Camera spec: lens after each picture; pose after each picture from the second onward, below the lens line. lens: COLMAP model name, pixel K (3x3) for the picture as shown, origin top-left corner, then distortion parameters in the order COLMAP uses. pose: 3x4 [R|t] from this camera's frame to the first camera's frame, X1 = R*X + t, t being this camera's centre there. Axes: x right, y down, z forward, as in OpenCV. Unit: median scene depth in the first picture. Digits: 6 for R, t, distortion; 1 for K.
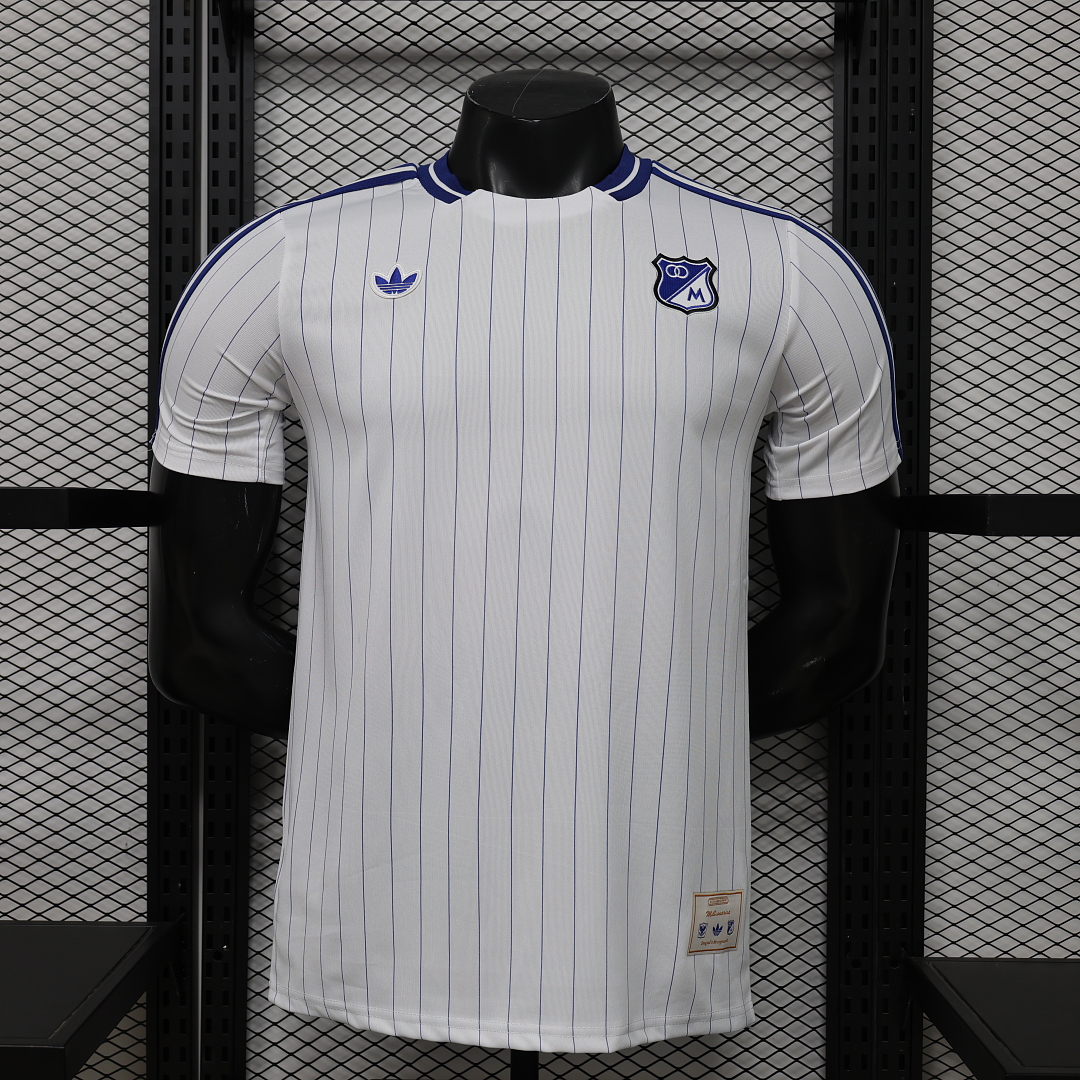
lens RADIAL K [[1708.4, 0, 540.0], [0, 1708.4, 540.0], [0, 0, 1]] dist [-0.000047, 0.134766]
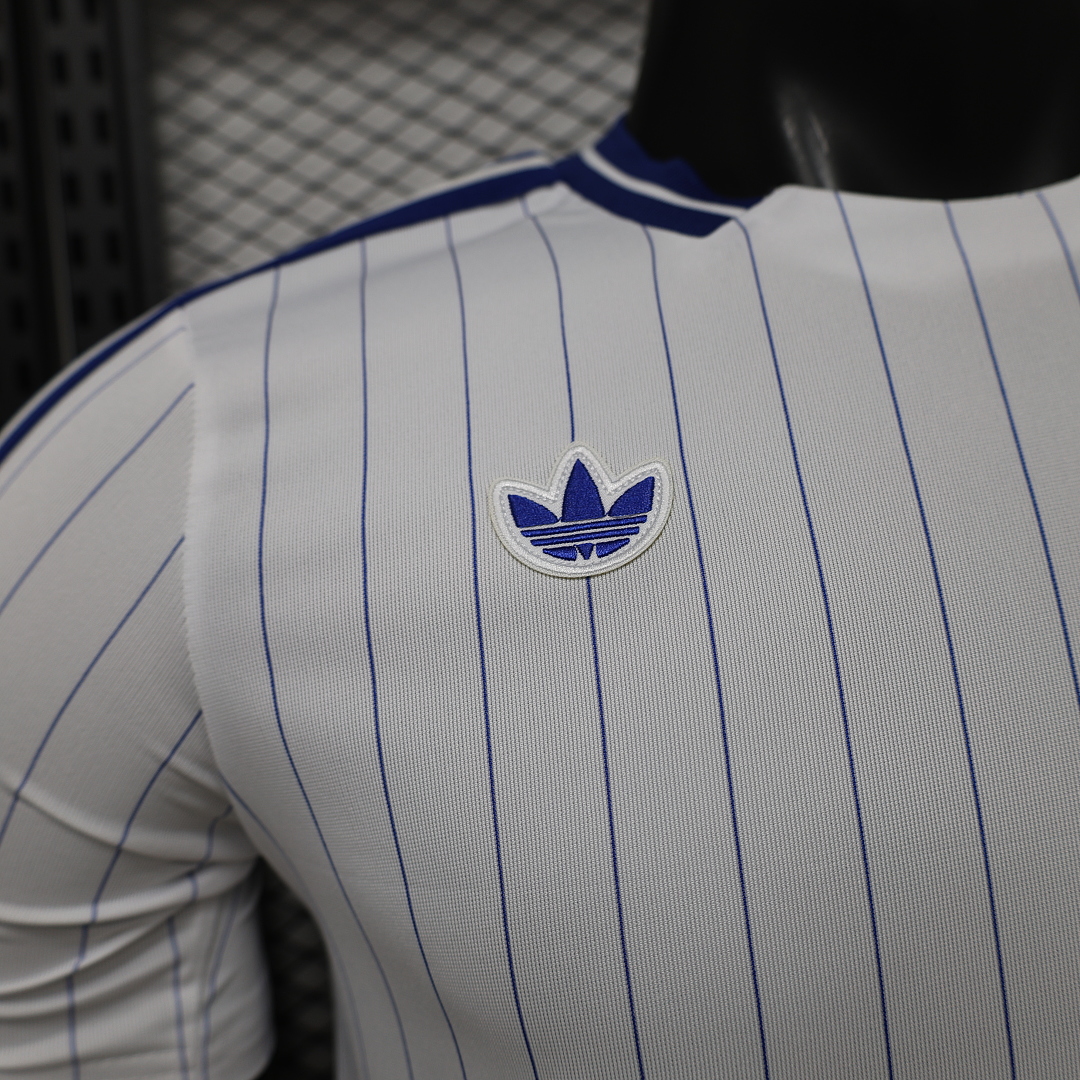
lens RADIAL K [[1141.8, 0, 540.0], [0, 1141.8, 540.0], [0, 0, 1]] dist [-0.012565, 0.017908]
pose [[0.995203, -0.085719, 0.047142, -0.097888], [0.084848, 0.996189, 0.020184, -0.146231], [-0.048692, -0.016088, 0.998684, 0.781580]]
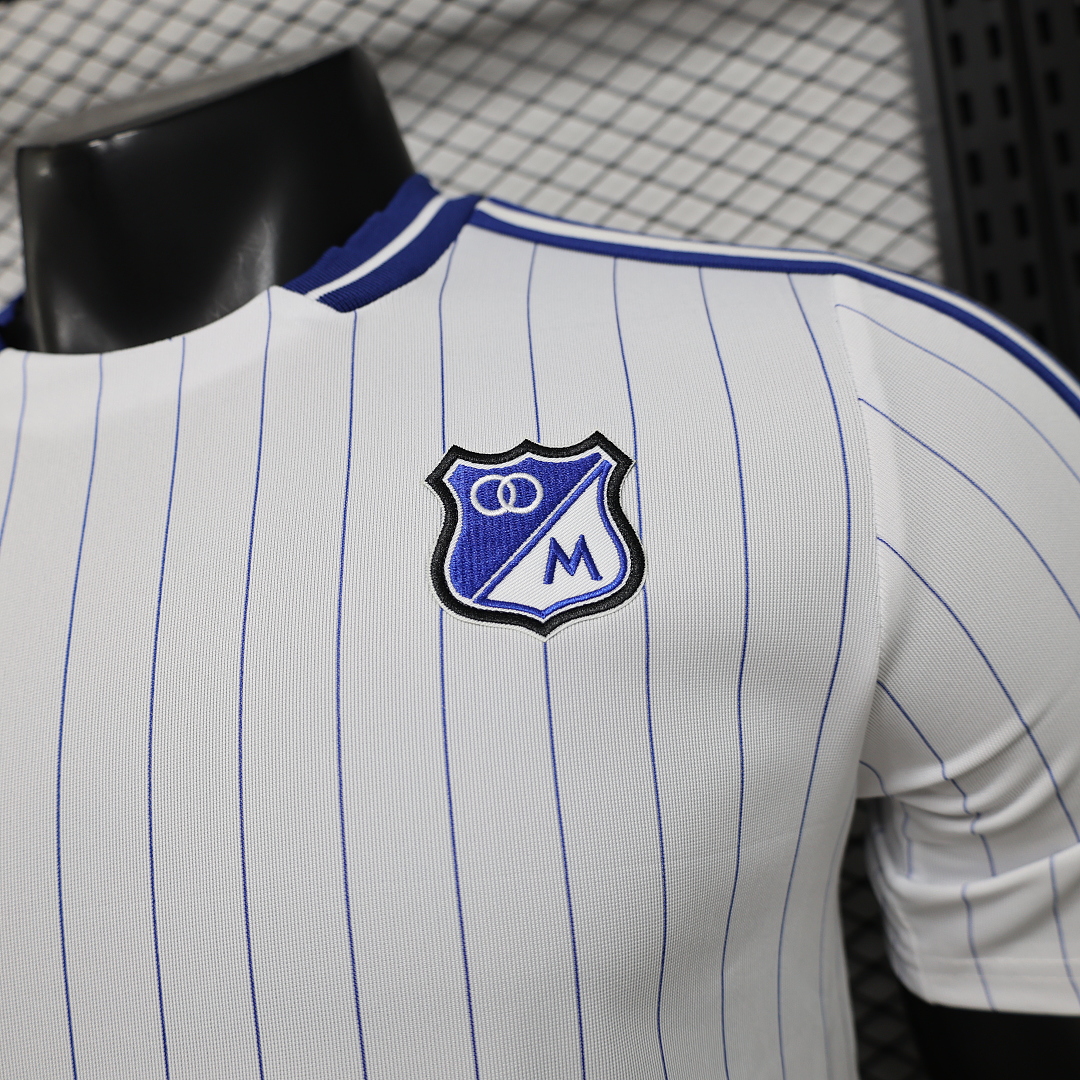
lens RADIAL K [[1141.8, 0, 540.0], [0, 1141.8, 540.0], [0, 0, 1]] dist [-0.012565, 0.017908]
pose [[0.974144, -0.155754, -0.163658, 0.117169], [0.156135, 0.987679, -0.010608, -0.141032], [0.163293, -0.015219, 0.986460, 0.763130]]
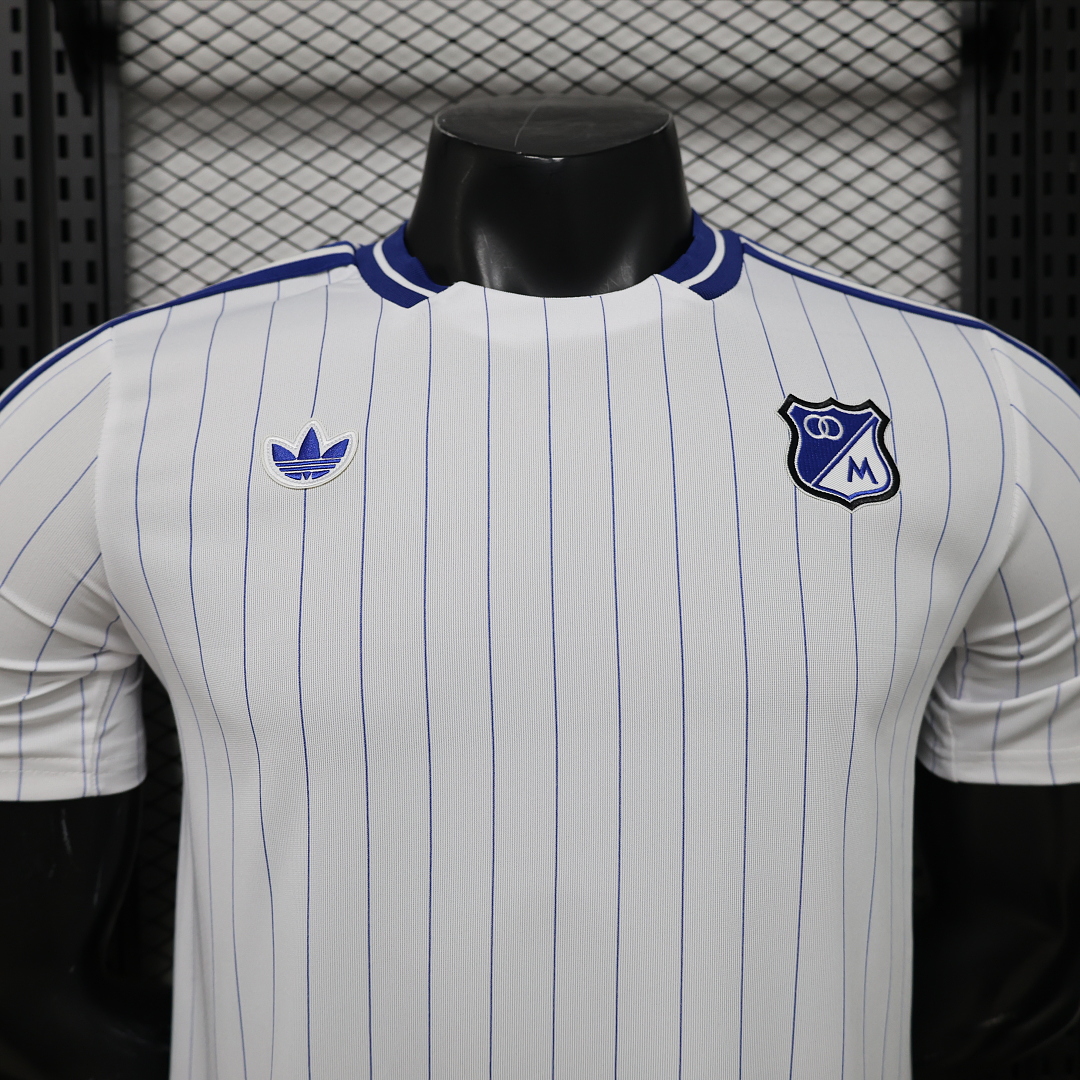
lens RADIAL K [[1141.8, 0, 540.0], [0, 1141.8, 540.0], [0, 0, 1]] dist [-0.012565, 0.017908]
pose [[0.998821, -0.020774, 0.043875, -0.027319], [0.020024, 0.999647, 0.017463, -0.125307], [-0.044222, -0.016564, 0.998884, 0.616949]]
